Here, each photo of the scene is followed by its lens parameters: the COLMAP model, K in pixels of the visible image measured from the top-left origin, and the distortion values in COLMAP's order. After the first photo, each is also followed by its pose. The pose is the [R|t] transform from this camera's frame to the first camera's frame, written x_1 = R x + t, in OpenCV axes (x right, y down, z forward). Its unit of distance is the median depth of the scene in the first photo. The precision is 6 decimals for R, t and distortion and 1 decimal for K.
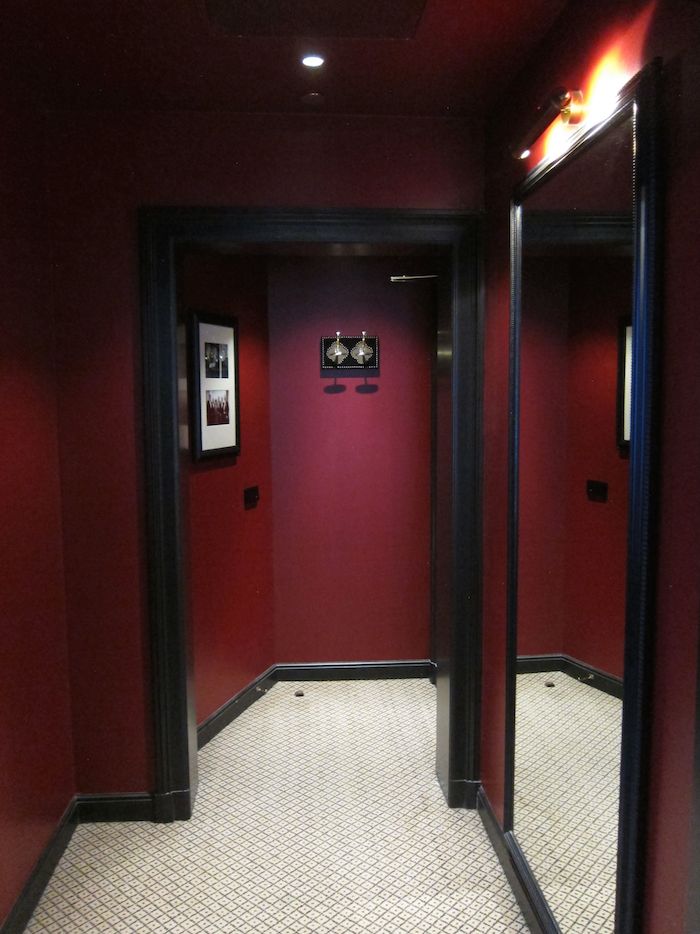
lens RADIAL K [[780.4, 0, 350.2], [0, 780.4, 466.9], [0, 0, 1]] dist [-0.066885, 0.027666]
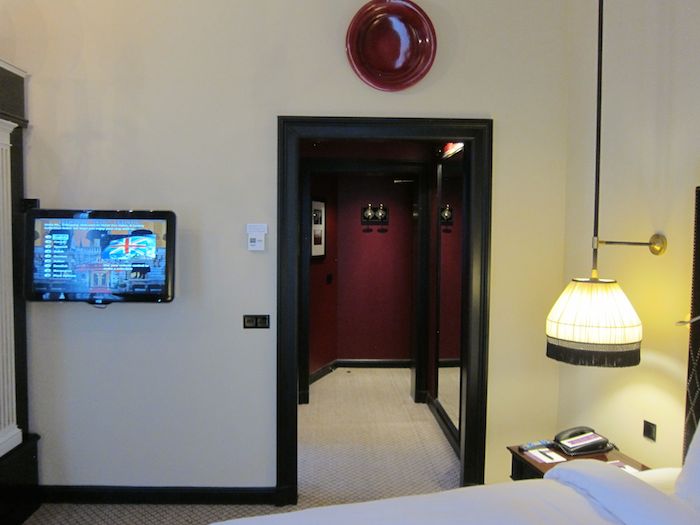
lens RADIAL K [[584.9, 0, 350.1], [0, 584.9, 262.6], [0, 0, 1]] dist [-0.066885, 0.027666]
pose [[0.999601, 0.017023, -0.022545, -0.033722], [-0.018122, 0.998611, -0.049483, 0.079199], [0.021671, 0.049871, 0.998521, -0.693844]]
